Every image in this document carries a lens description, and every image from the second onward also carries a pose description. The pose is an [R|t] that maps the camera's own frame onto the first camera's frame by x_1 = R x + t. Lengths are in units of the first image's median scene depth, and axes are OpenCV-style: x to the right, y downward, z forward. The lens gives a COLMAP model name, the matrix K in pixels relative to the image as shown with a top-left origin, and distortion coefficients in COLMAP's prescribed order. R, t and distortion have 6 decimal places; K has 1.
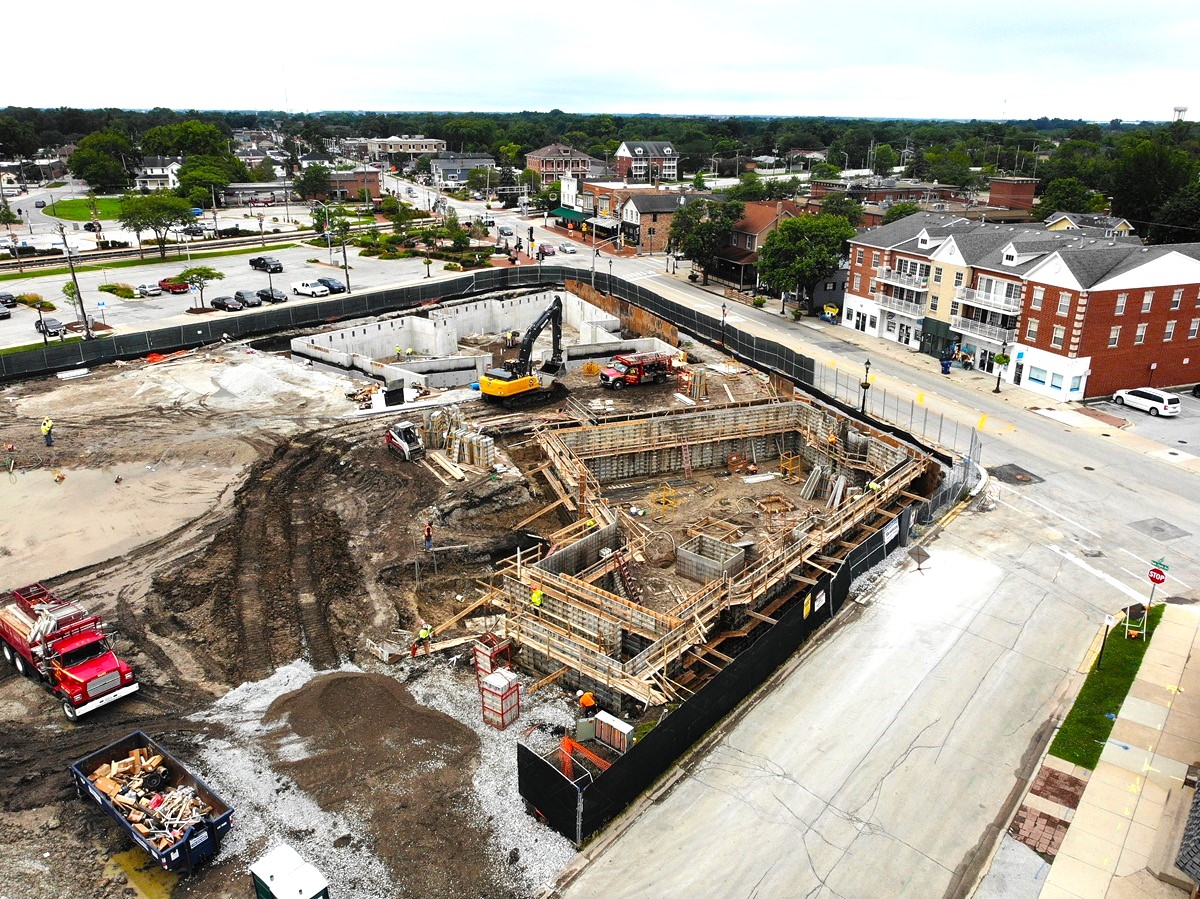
lens RADIAL K [[898.8, 0, 601.1], [0, 898.8, 441.3], [0, 0, 1]] dist [-0.009453, 0.005075]
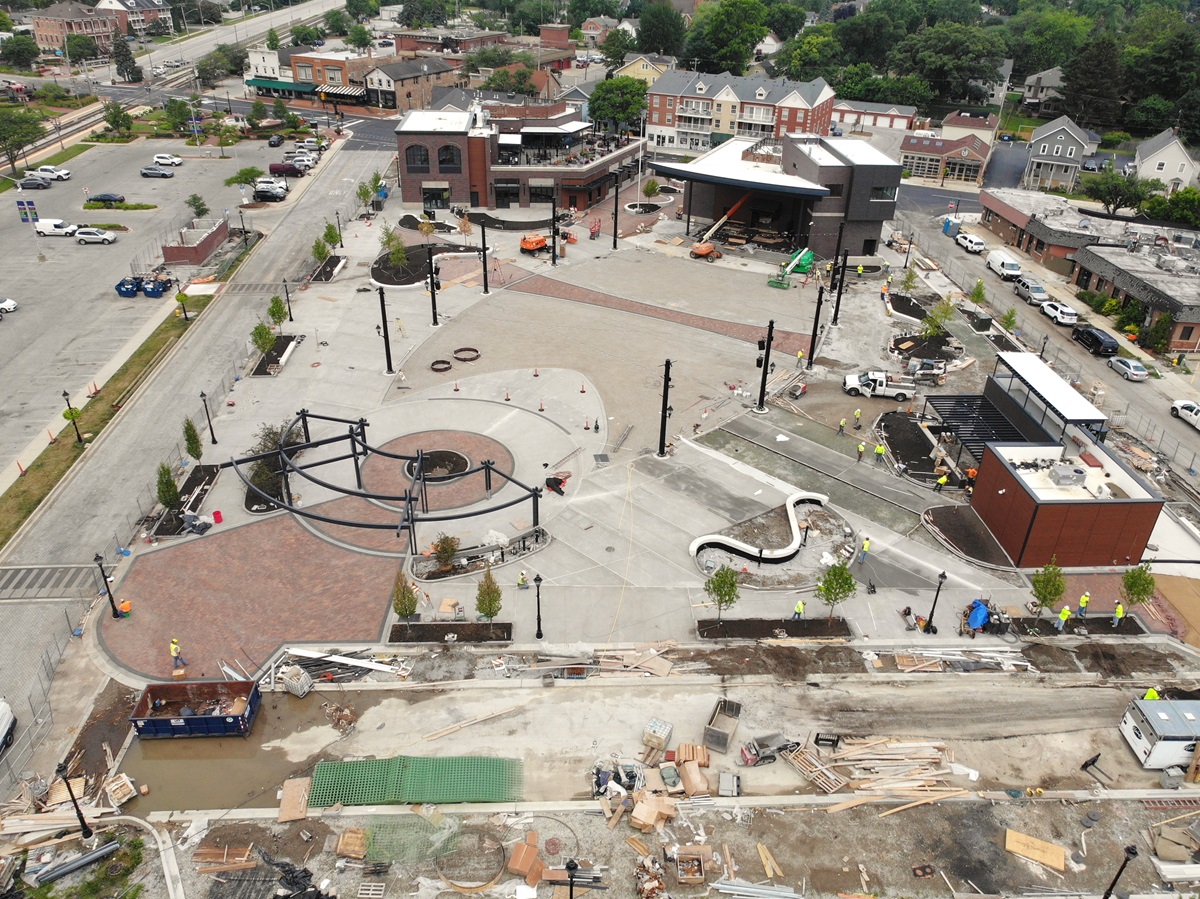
lens RADIAL K [[898.8, 0, 601.1], [0, 898.8, 441.3], [0, 0, 1]] dist [-0.009453, 0.005075]
pose [[0.739267, -0.351321, 0.574506, -1.127839], [0.229195, 0.933460, 0.275903, -0.112461], [-0.633209, -0.072292, 0.770597, -0.323403]]
